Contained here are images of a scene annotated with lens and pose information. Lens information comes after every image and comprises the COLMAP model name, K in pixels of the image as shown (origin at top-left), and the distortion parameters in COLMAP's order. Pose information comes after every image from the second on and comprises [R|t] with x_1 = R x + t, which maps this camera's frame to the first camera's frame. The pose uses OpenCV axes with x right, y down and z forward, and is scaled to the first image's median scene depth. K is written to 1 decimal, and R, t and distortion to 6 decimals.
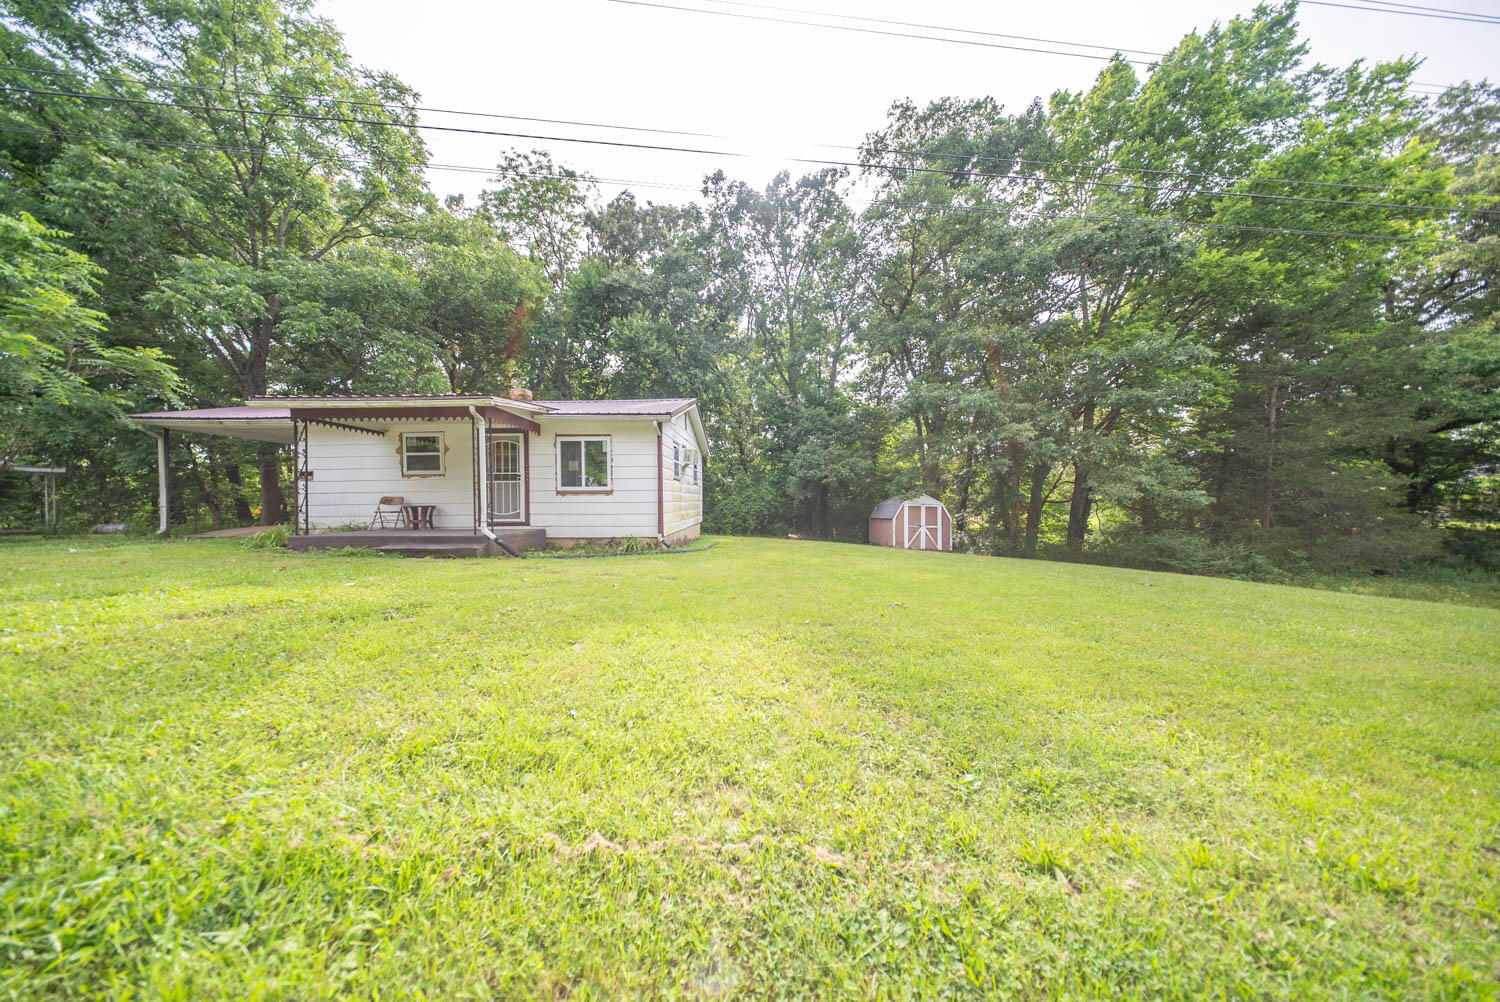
lens RADIAL K [[441.3, 0, 749.1], [0, 441.3, 502.6], [0, 0, 1]] dist [0.000640, 0.000044]
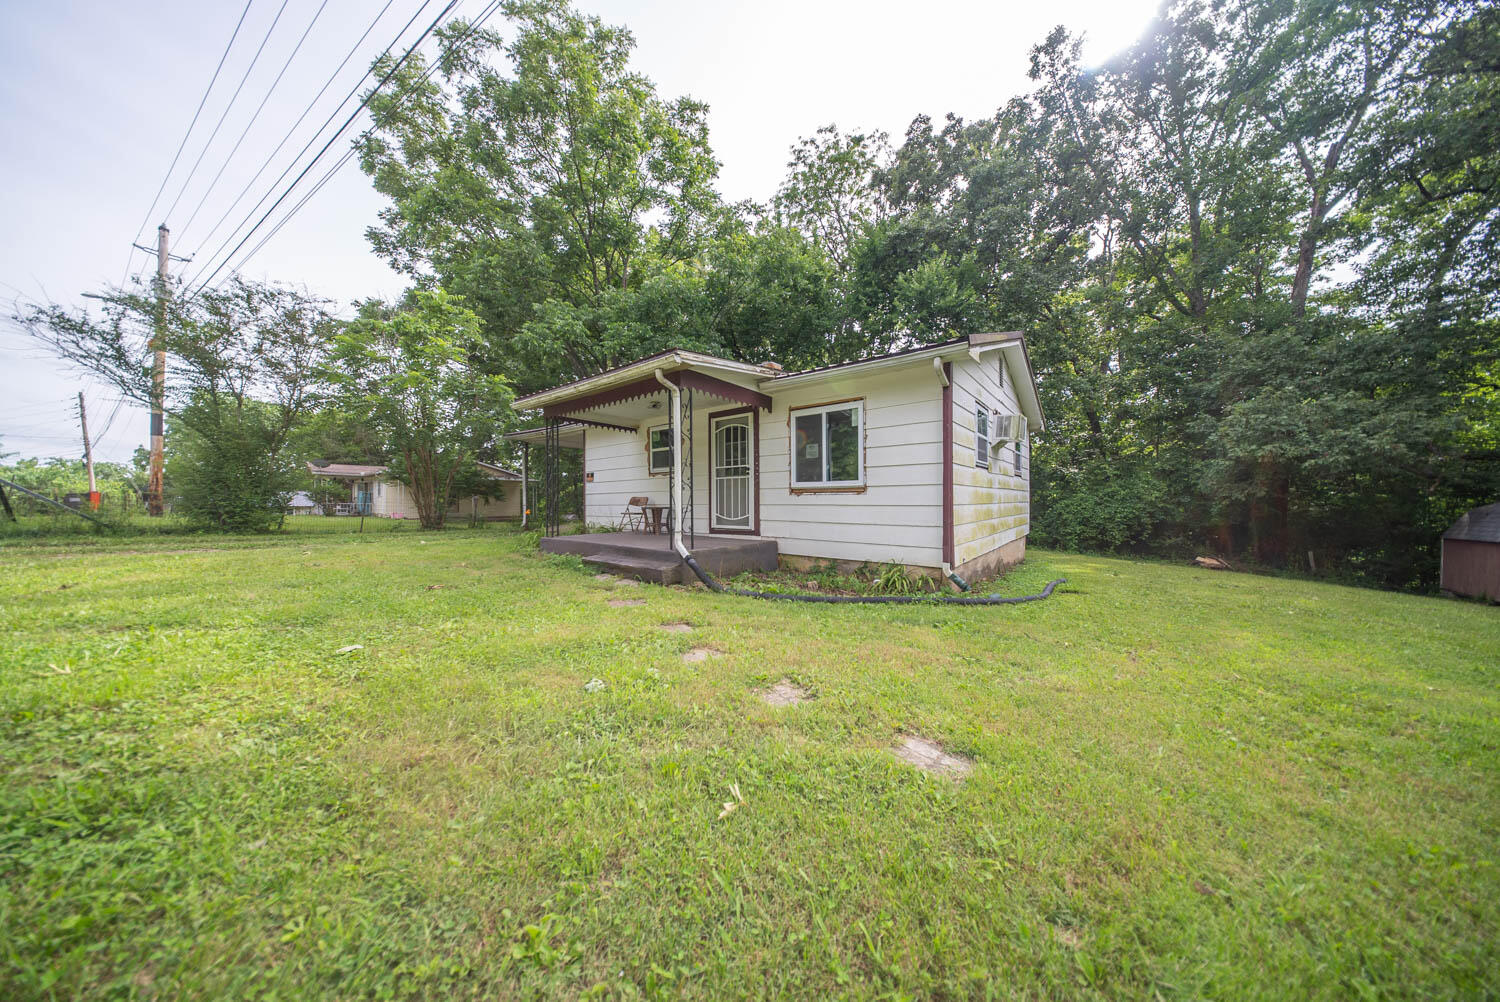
lens RADIAL K [[441.3, 0, 749.1], [0, 441.3, 502.6], [0, 0, 1]] dist [0.000640, 0.000044]
pose [[0.789145, 0.005728, -0.614180, -0.033004], [-0.004154, 0.999983, 0.003990, -0.003656], [0.614192, -0.000597, 0.789156, 0.238107]]
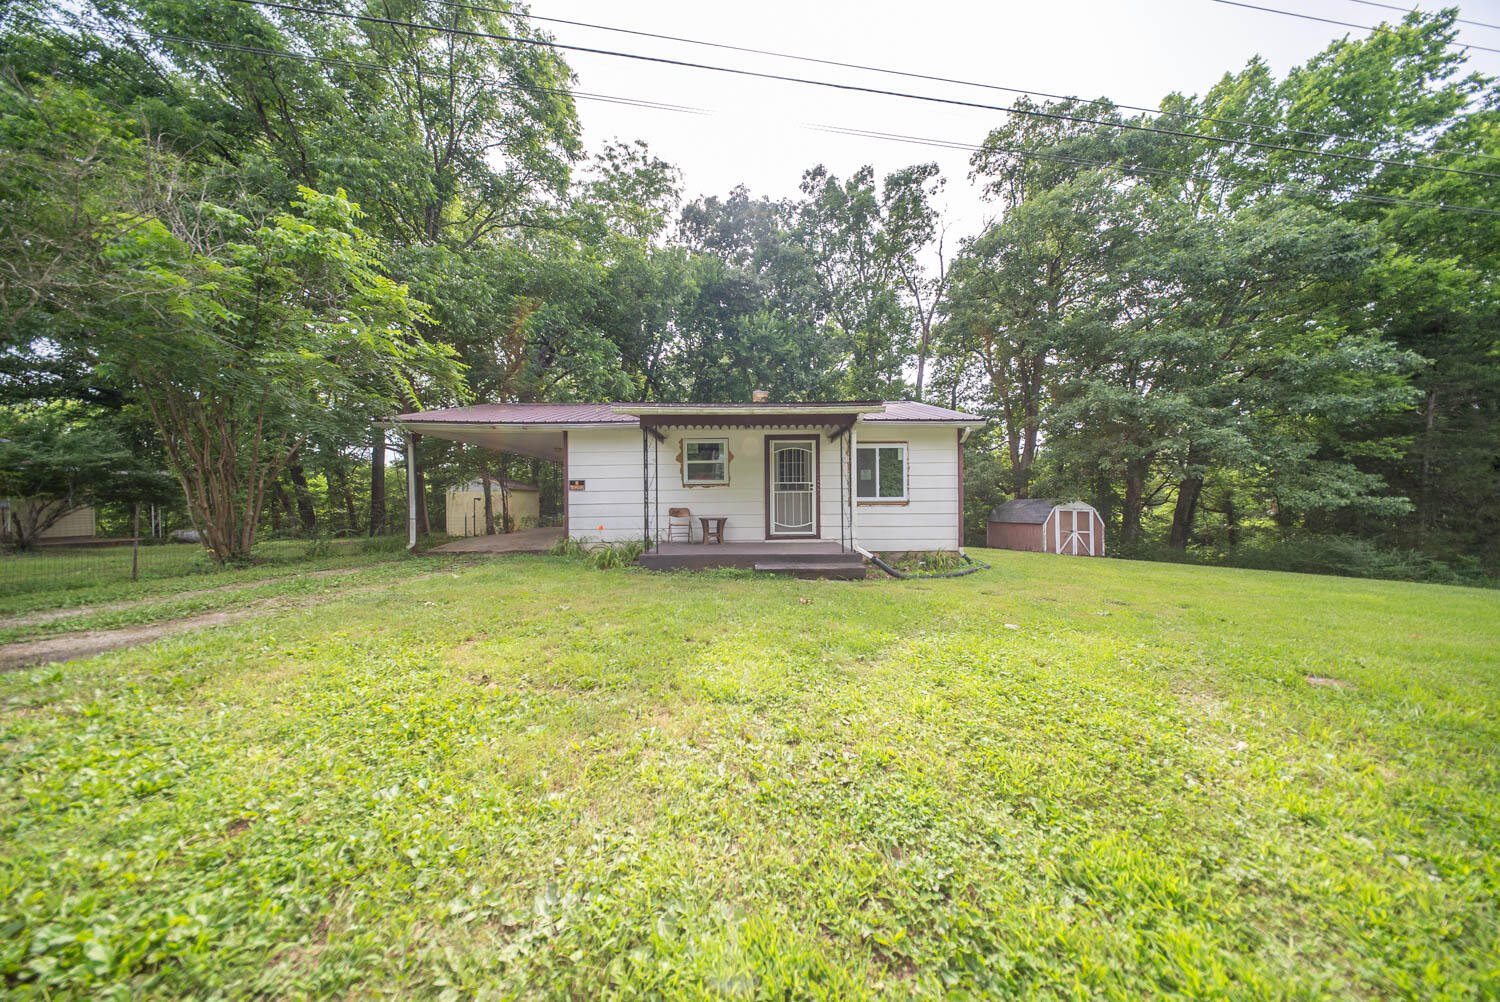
lens RADIAL K [[441.3, 0, 749.1], [0, 441.3, 502.6], [0, 0, 1]] dist [0.000640, 0.000044]
pose [[0.999506, -0.000231, 0.031437, -0.400436], [0.000097, 0.999991, 0.004272, -0.016675], [-0.031438, -0.004267, 0.999497, 0.040324]]
